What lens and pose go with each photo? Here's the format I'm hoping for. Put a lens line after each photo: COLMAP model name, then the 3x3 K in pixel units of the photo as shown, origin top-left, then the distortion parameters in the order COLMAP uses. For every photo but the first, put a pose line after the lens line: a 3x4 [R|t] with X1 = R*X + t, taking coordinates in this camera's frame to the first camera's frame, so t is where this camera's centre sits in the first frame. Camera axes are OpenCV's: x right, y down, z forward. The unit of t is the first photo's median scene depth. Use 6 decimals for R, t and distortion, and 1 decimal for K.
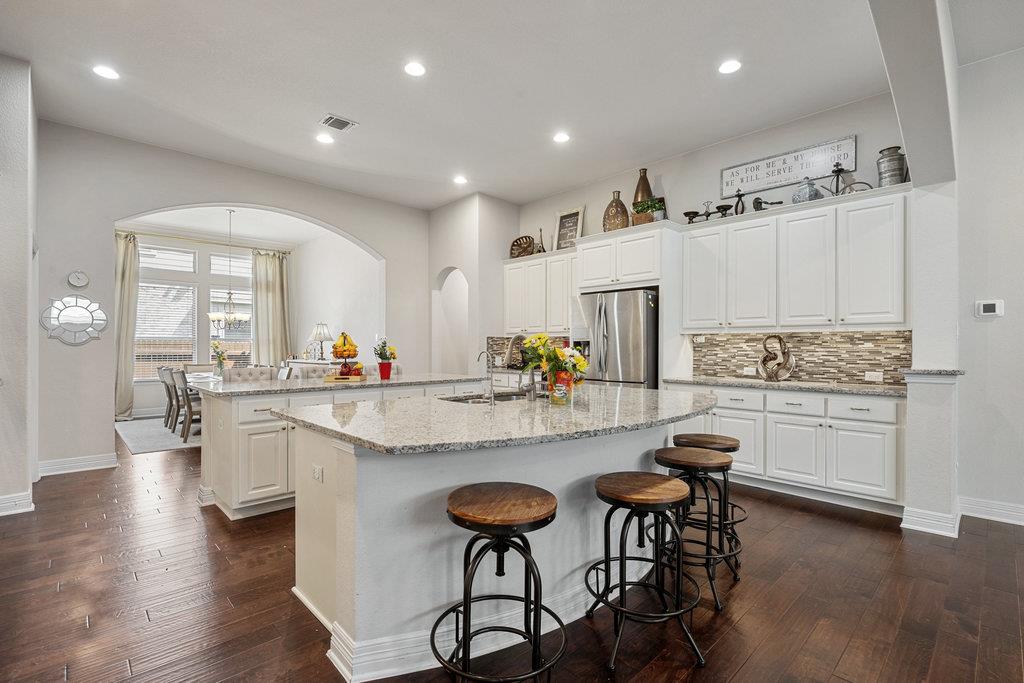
lens RADIAL K [[469.1, 0, 510.9], [0, 469.1, 346.6], [0, 0, 1]] dist [0.000014, -0.000025]
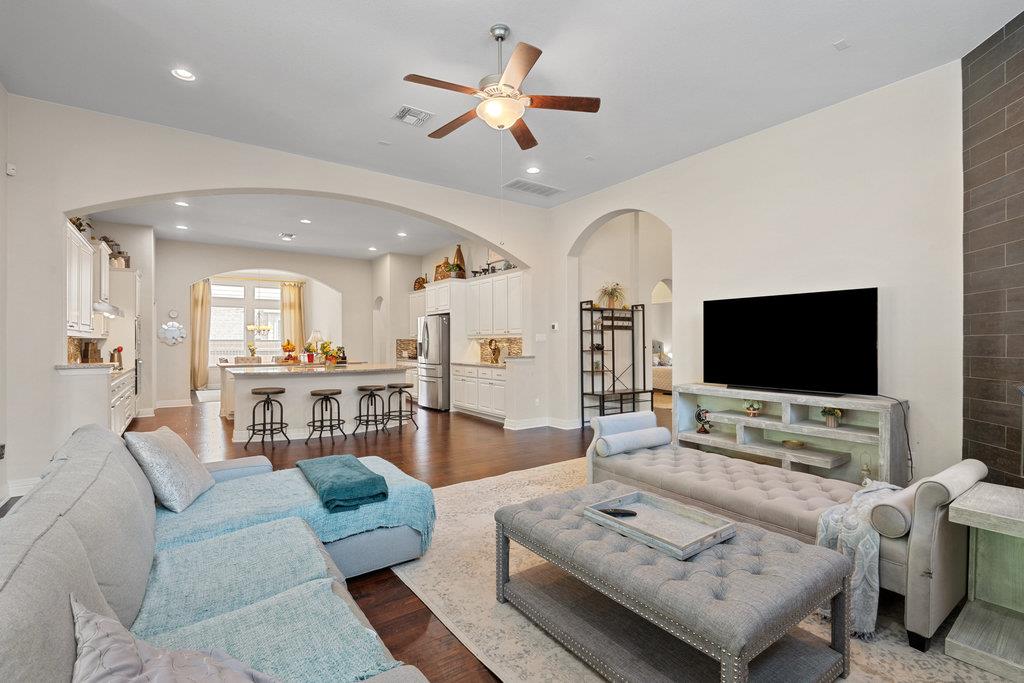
lens RADIAL K [[465.2, 0, 512.0], [0, 465.2, 341.5], [0, 0, 1]] dist [-0.000120, -0.000075]
pose [[0.990350, -0.004465, -0.138518, 0.754148], [0.003947, 0.999984, -0.004012, -0.006177], [0.138534, 0.003426, 0.990352, -0.739684]]
